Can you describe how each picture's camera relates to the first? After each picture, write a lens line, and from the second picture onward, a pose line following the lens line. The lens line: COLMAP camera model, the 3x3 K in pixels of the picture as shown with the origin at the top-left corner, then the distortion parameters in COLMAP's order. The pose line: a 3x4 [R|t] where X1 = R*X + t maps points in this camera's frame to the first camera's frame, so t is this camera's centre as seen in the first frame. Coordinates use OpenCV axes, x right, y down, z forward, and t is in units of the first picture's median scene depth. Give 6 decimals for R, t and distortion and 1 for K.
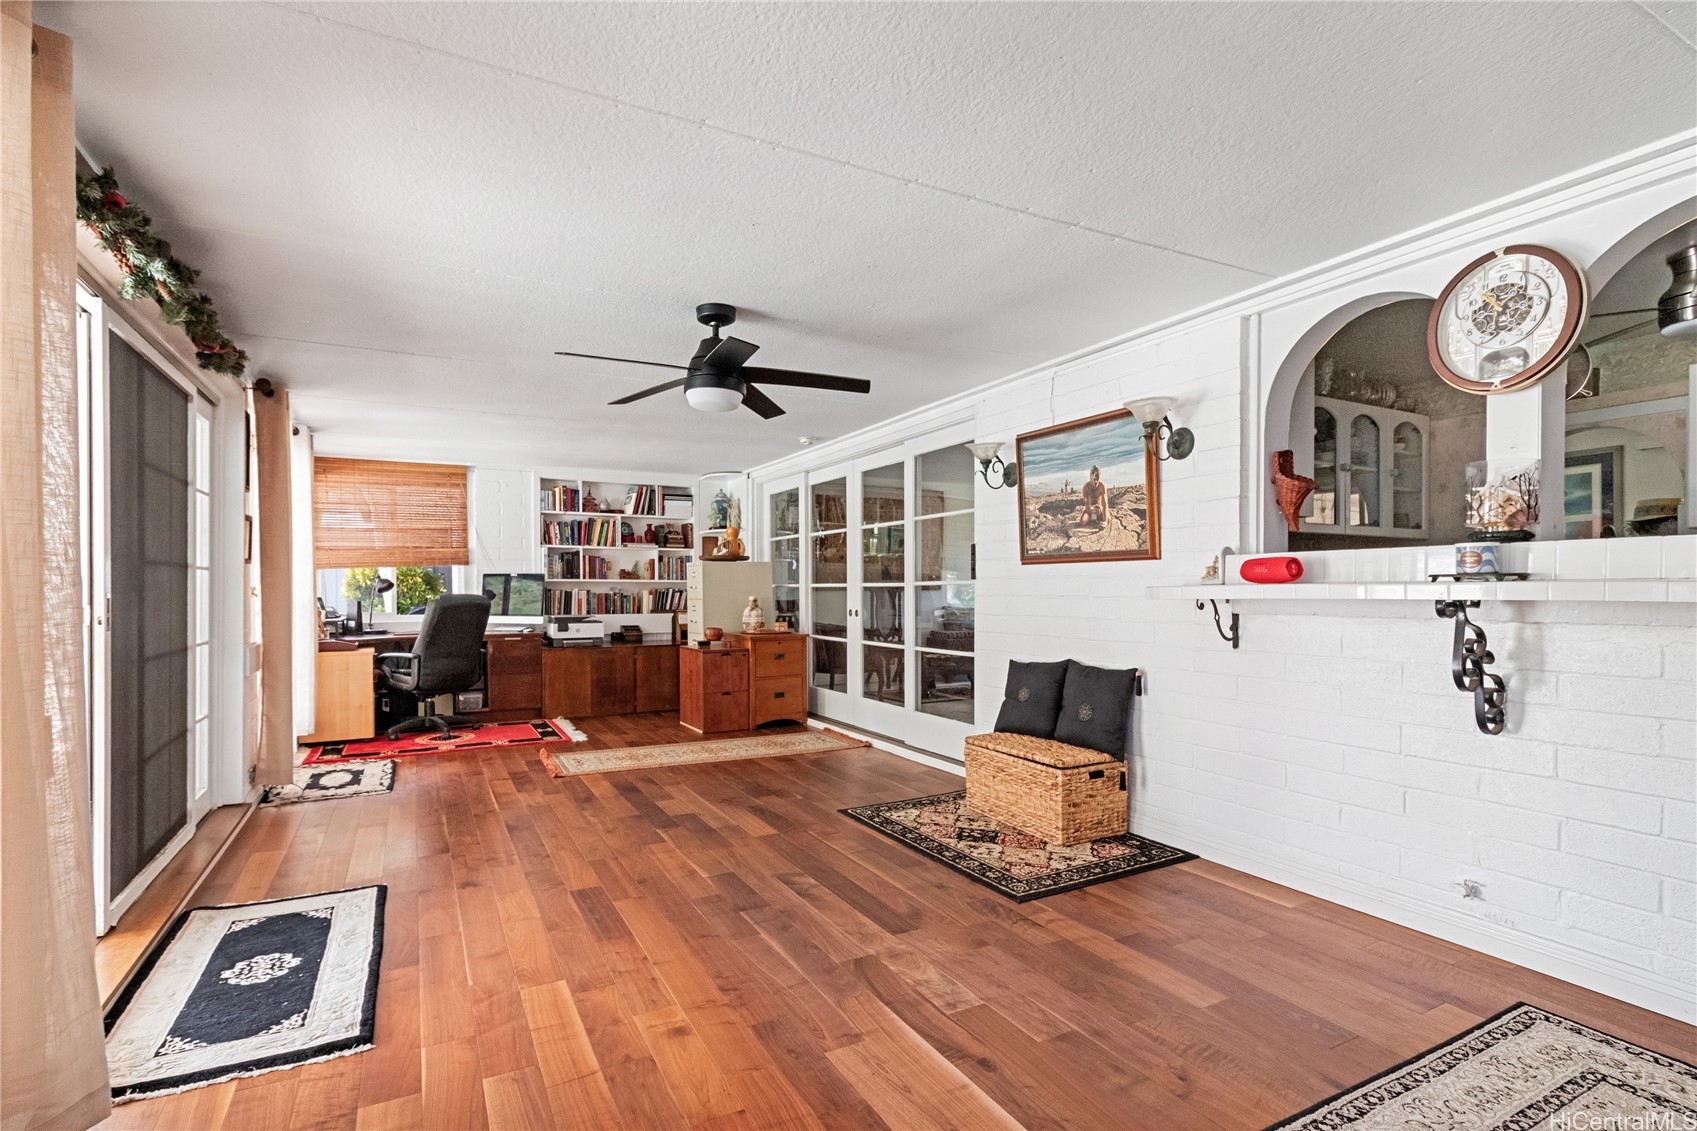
lens RADIAL K [[796.0, 0, 838.0], [0, 796.0, 566.5], [0, 0, 1]] dist [0.008243, -0.000395]
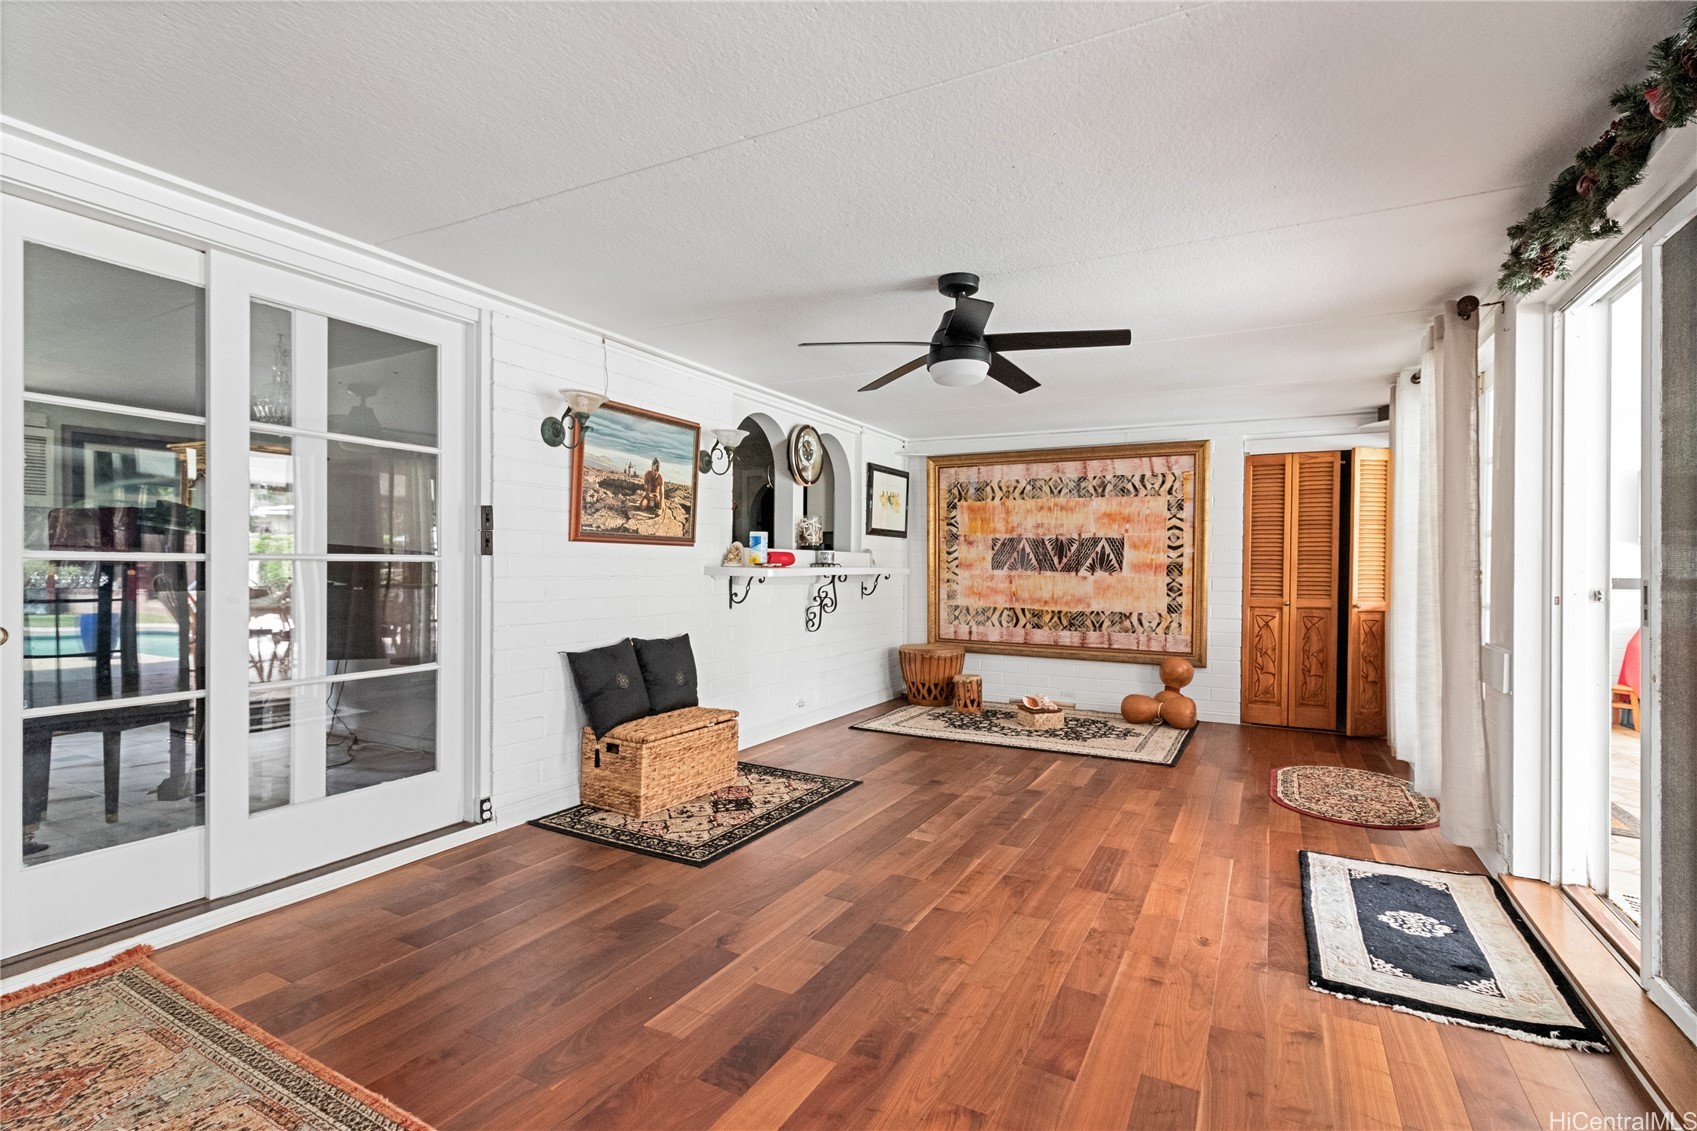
lens RADIAL K [[796.0, 0, 838.0], [0, 796.0, 566.5], [0, 0, 1]] dist [0.008243, -0.000395]
pose [[-0.548776, 0.000515, 0.835969, -0.744917], [-0.029909, 0.999347, -0.020250, 0.038884], [-0.835434, -0.036116, -0.548403, 1.407579]]
